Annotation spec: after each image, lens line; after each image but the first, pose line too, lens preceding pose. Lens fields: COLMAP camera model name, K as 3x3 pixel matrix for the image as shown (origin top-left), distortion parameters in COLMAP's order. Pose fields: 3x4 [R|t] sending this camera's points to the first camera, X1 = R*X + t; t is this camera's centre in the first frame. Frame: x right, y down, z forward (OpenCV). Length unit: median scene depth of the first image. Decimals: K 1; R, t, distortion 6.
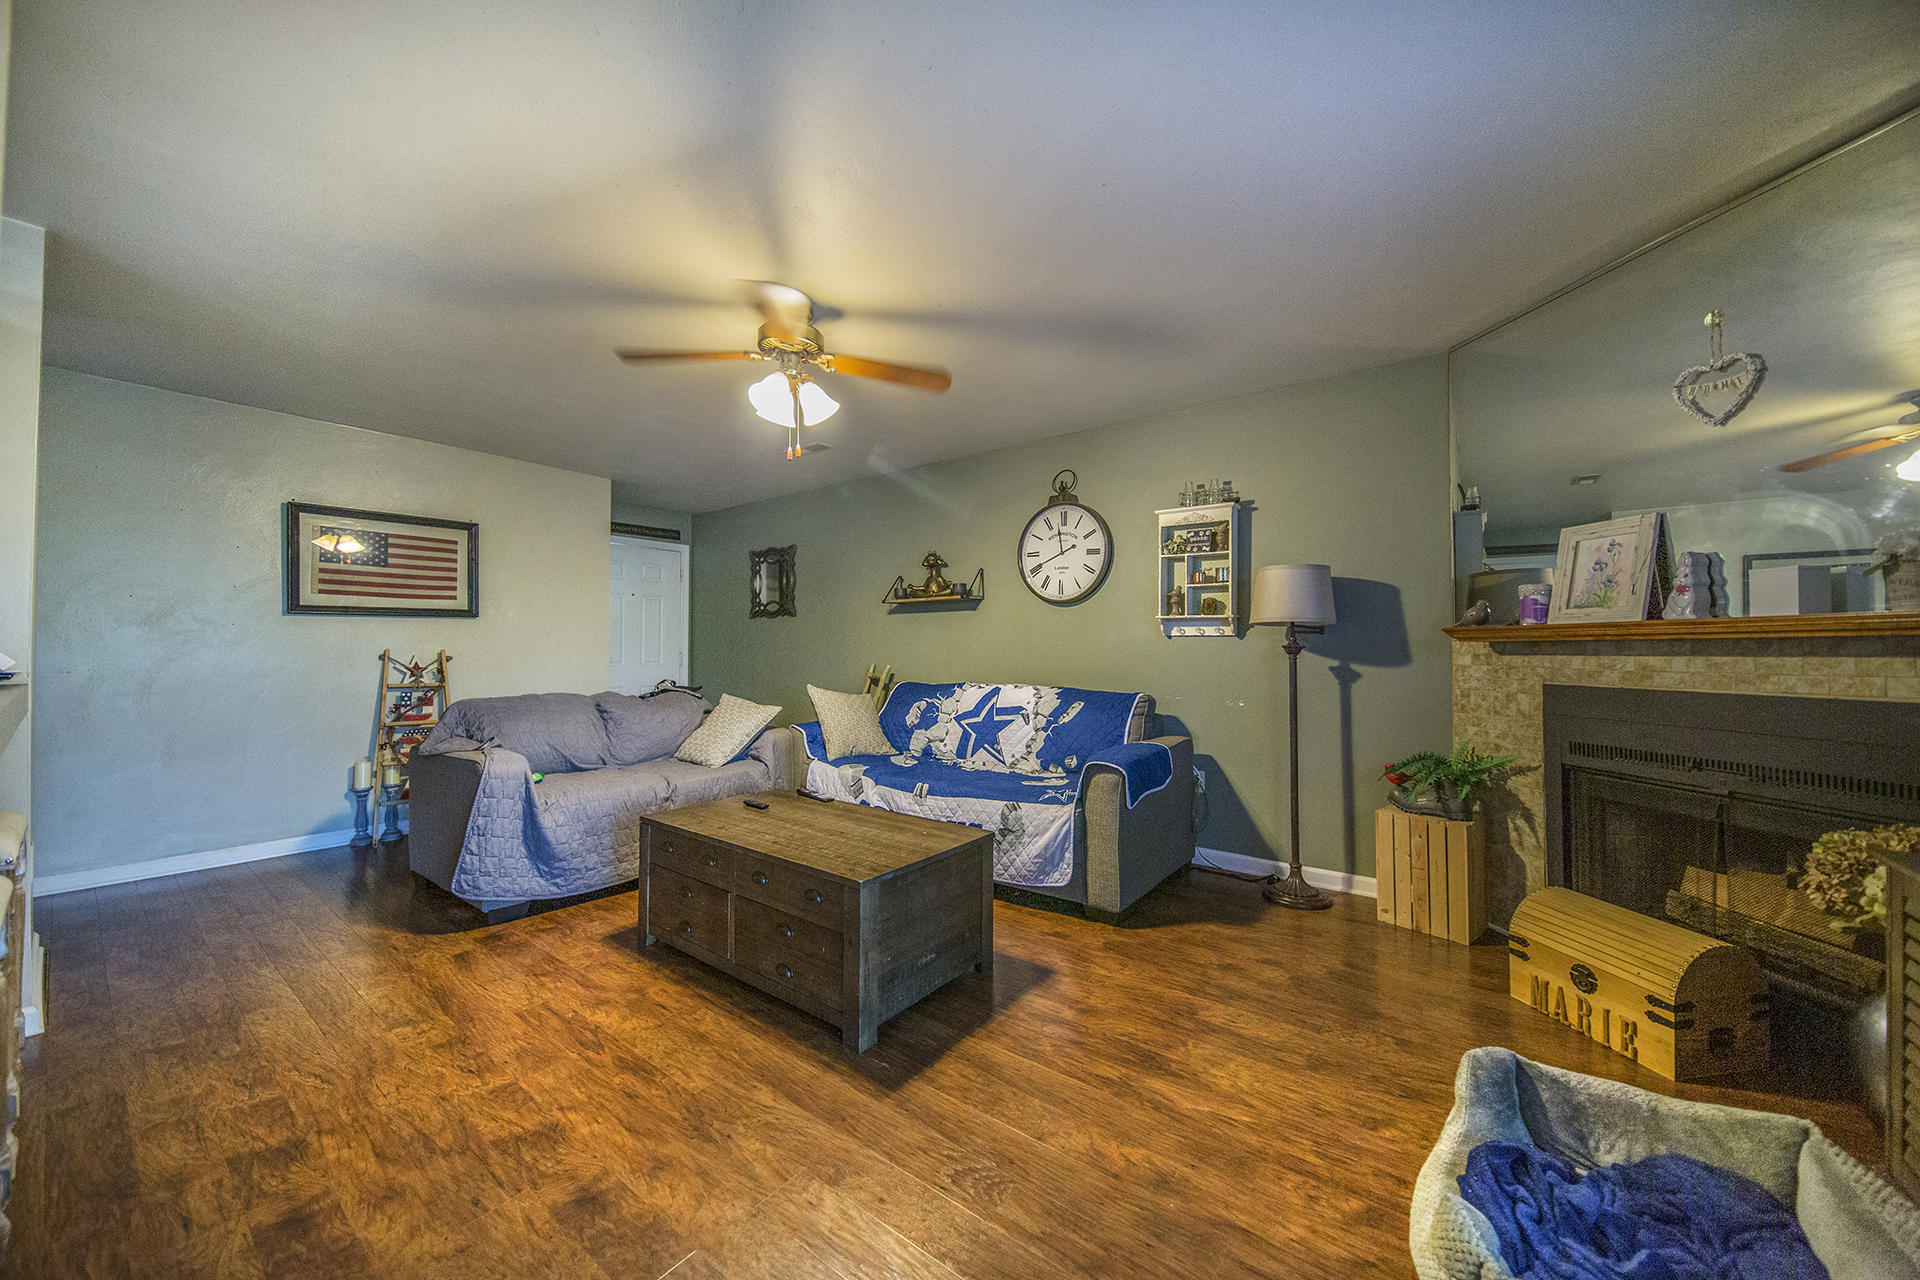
lens RADIAL K [[613.3, 0, 942.8], [0, 613.3, 636.9], [0, 0, 1]] dist [0.002005, 0.000010]
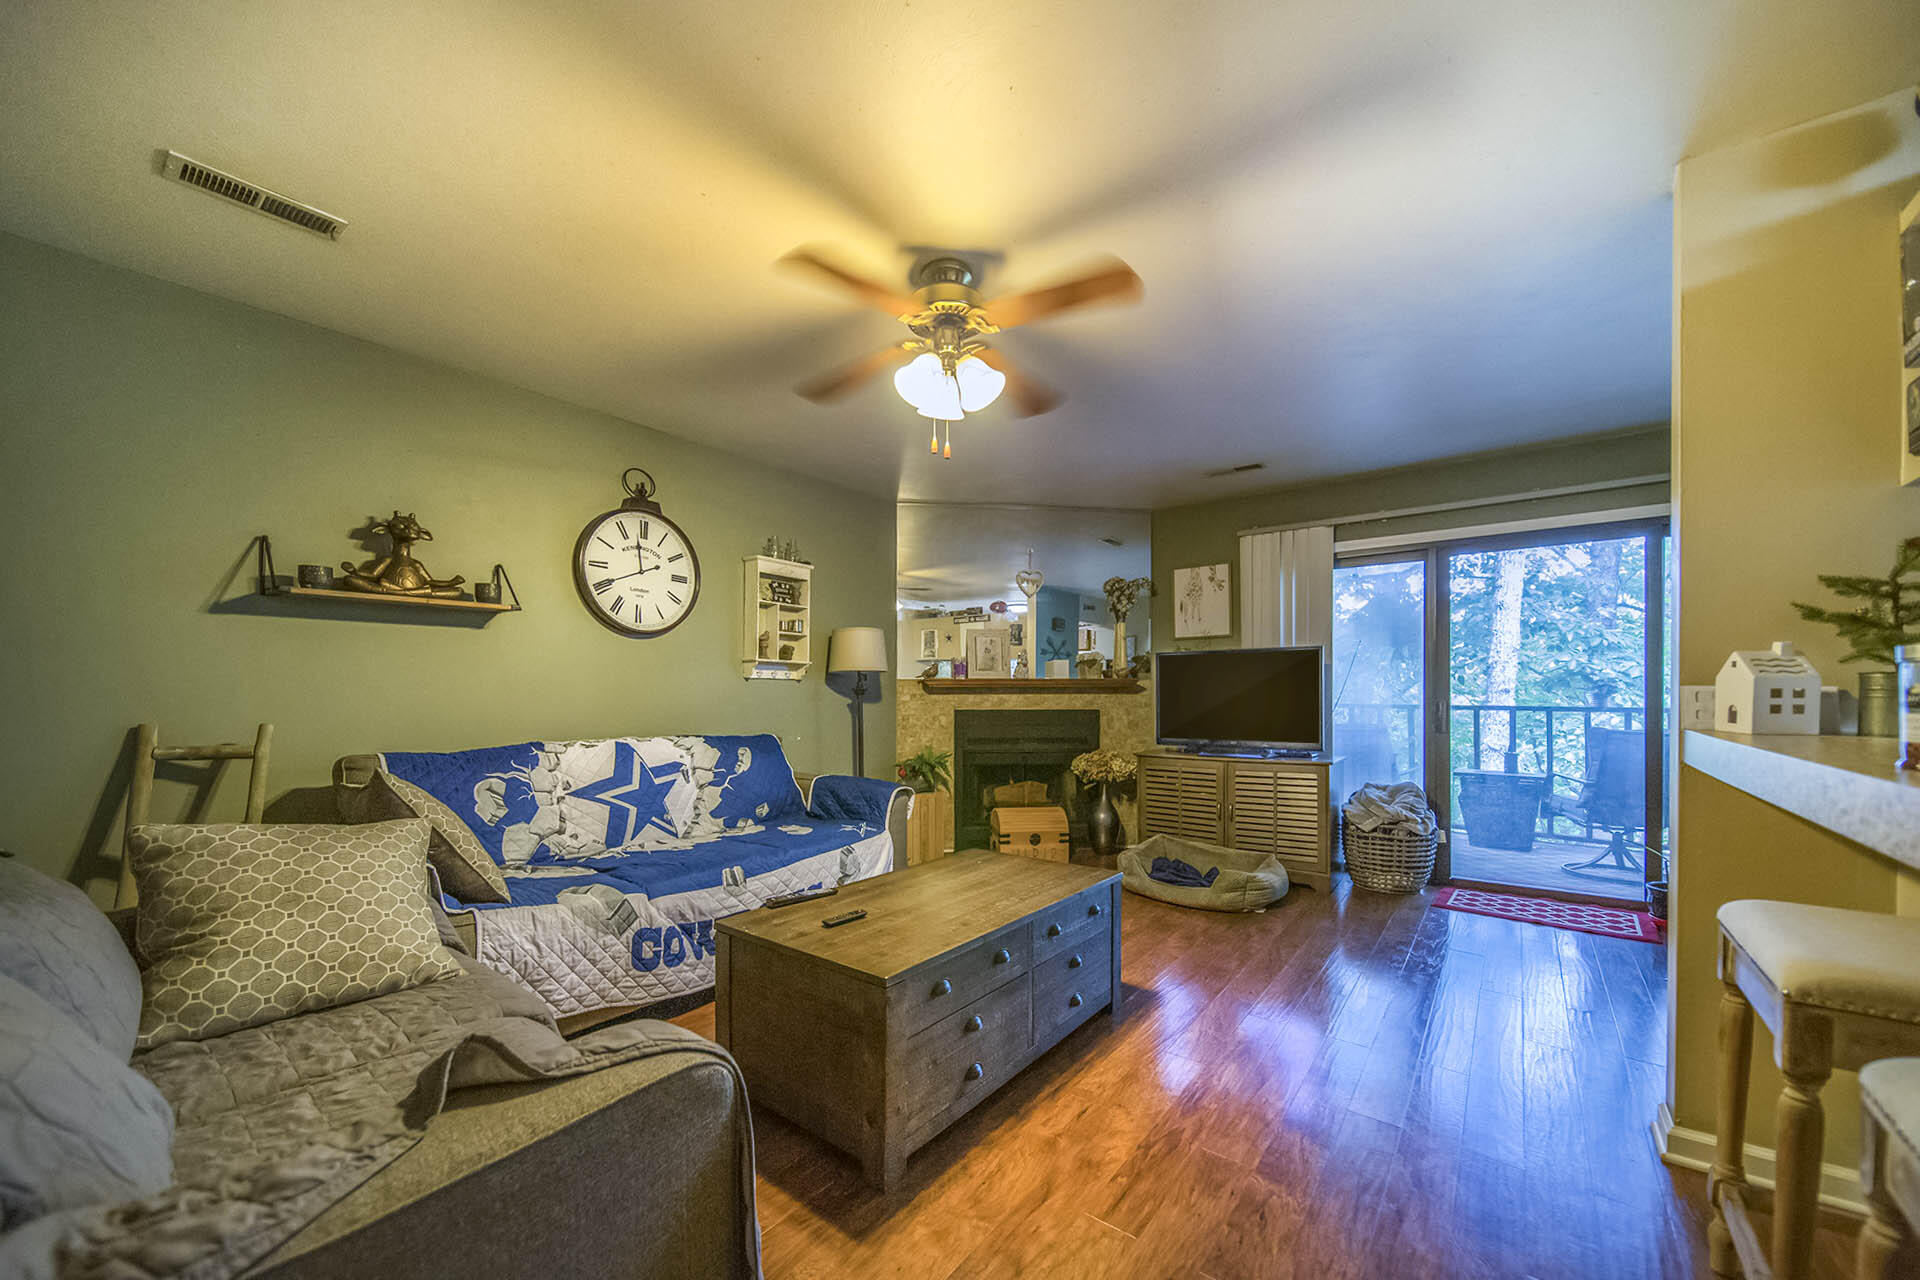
lens RADIAL K [[728.1, 0, 886.9], [0, 728.1, 692.1], [0, 0, 1]] dist [0.006799, -0.005447]
pose [[0.092055, 0.001215, 0.995753, -0.804076], [-0.019125, 0.999817, 0.000548, 0.016230], [-0.995570, -0.019095, 0.092061, 0.645293]]
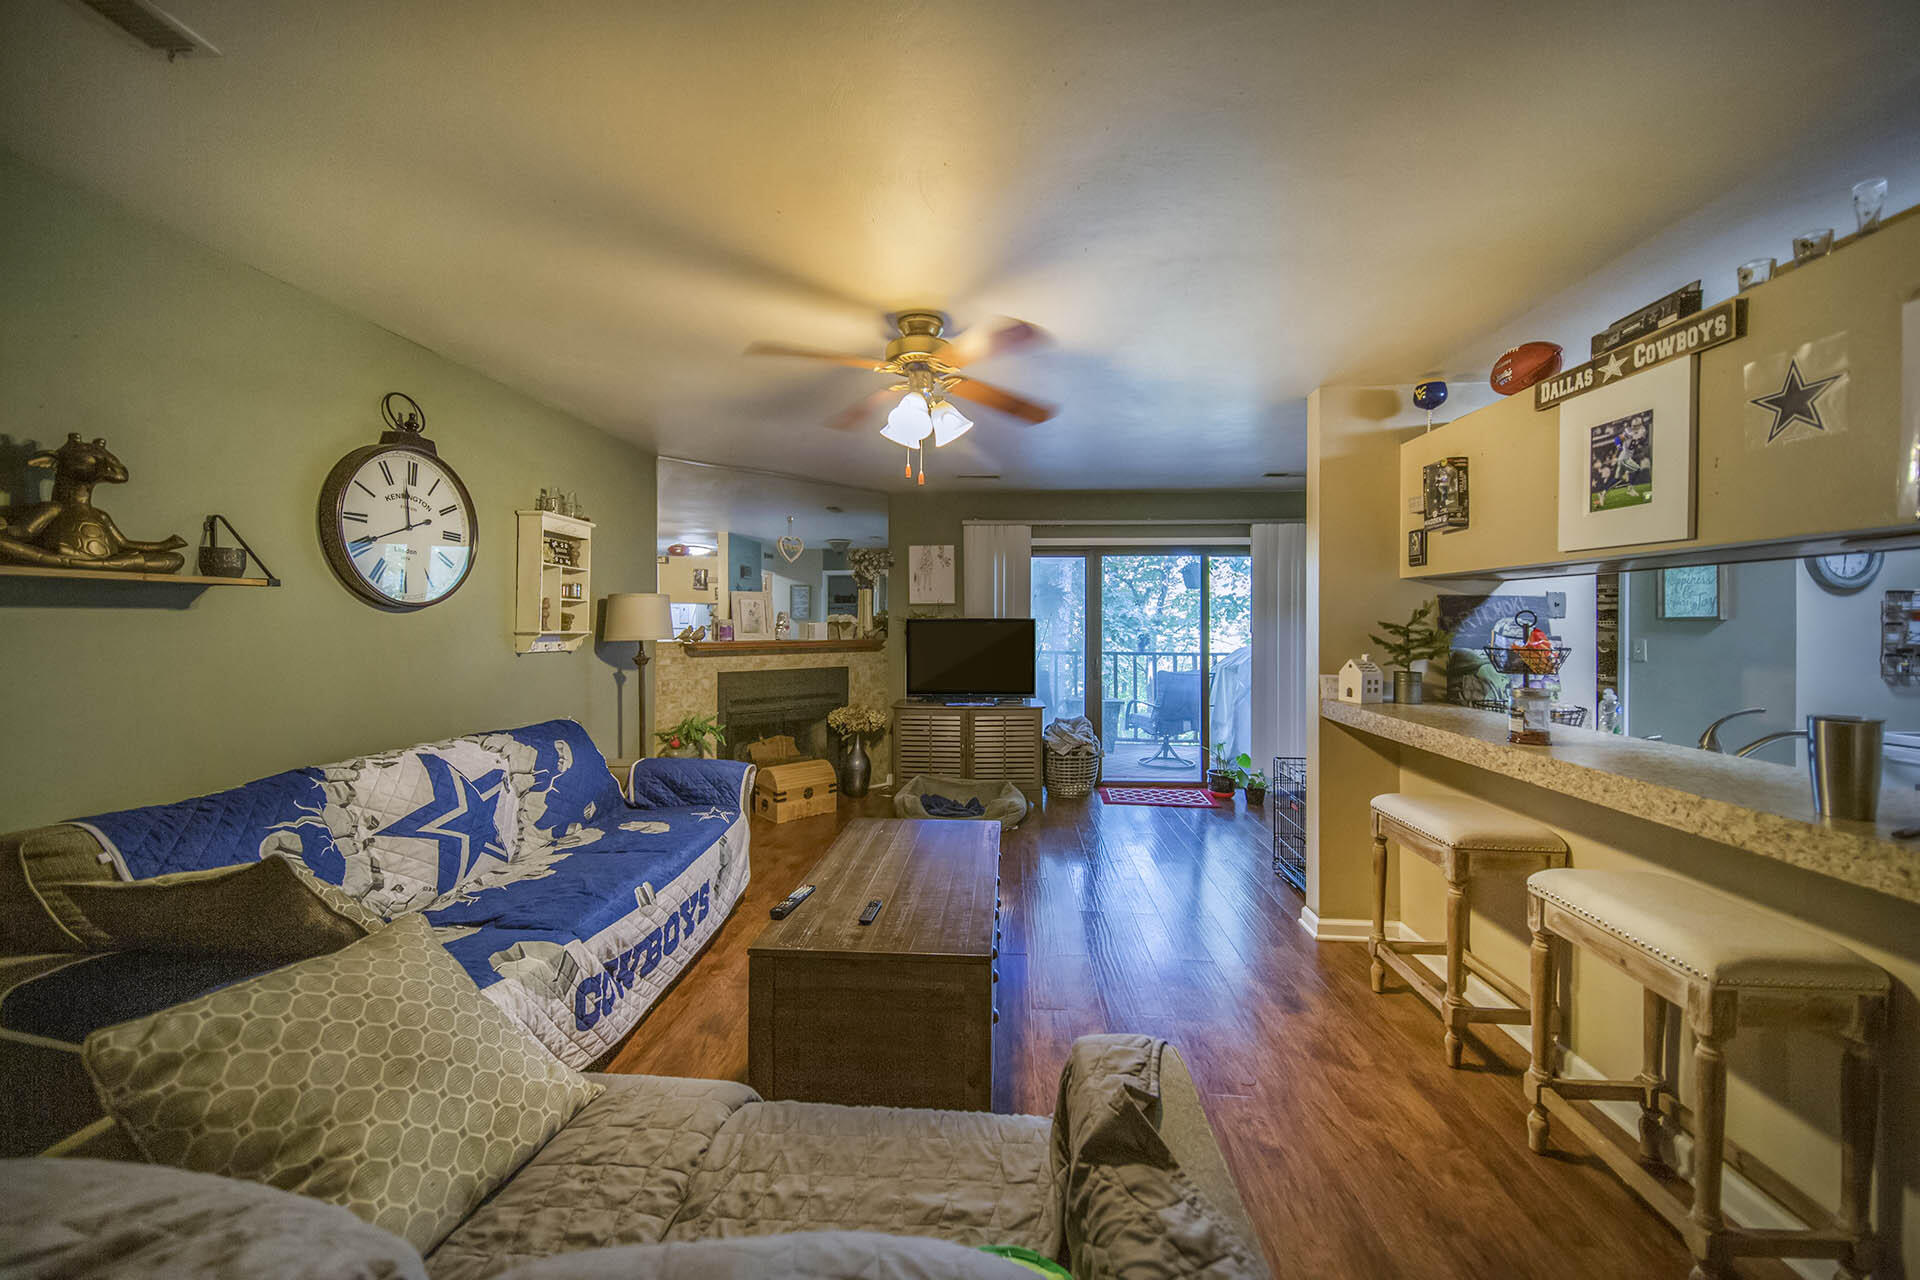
lens RADIAL K [[728.1, 0, 930.9], [0, 728.1, 606.6], [0, 0, 1]] dist [0.006799, -0.005447]
pose [[-0.510025, 0.013230, 0.860058, -0.794472], [-0.014360, 0.999611, -0.023892, -0.049766], [-0.860040, -0.024536, -0.509637, 1.010506]]
